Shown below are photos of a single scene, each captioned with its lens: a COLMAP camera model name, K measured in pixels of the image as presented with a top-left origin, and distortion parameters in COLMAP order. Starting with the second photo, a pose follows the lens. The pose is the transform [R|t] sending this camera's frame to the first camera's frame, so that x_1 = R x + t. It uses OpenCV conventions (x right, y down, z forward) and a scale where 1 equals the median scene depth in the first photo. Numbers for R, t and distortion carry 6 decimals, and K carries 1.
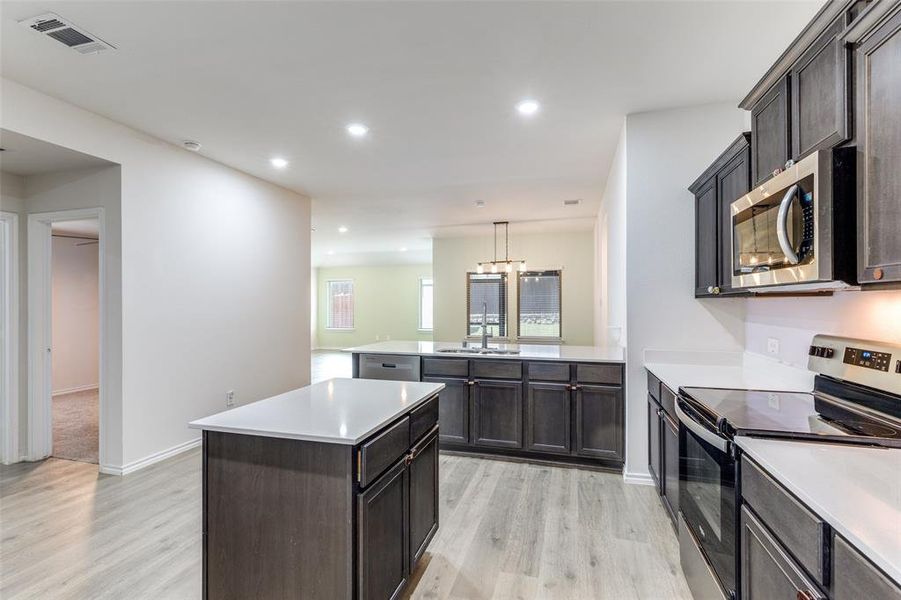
lens RADIAL K [[422.2, 0, 450.5], [0, 422.2, 300.0], [0, 0, 1]] dist [0.001224, 0.000156]
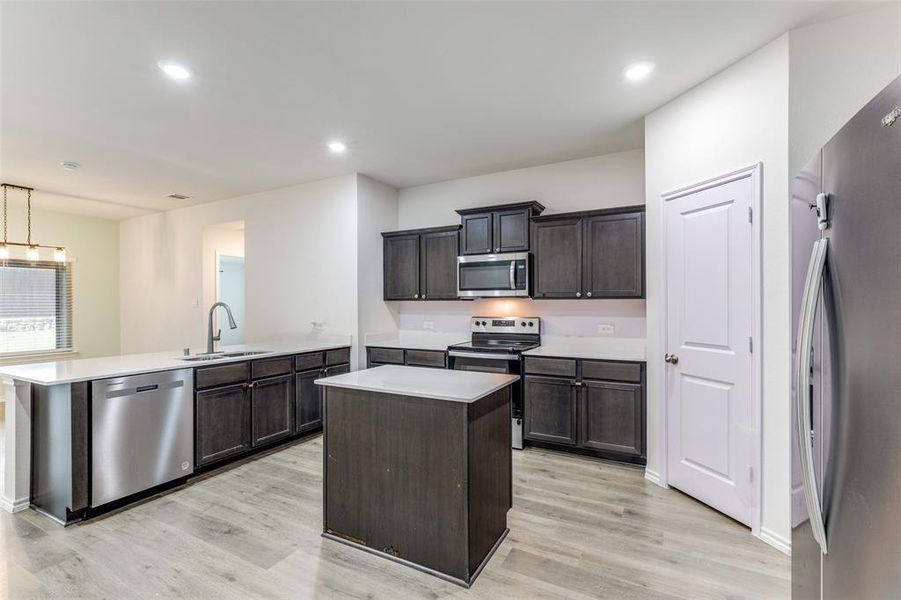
lens RADIAL K [[412.4, 0, 449.4], [0, 412.4, 306.2], [0, 0, 1]] dist [0.003131, 0.000535]
pose [[0.209209, -0.005861, 0.977853, -0.849856], [-0.004482, 0.999966, 0.006953, 0.004163], [-0.977861, -0.005837, 0.209176, 0.380370]]
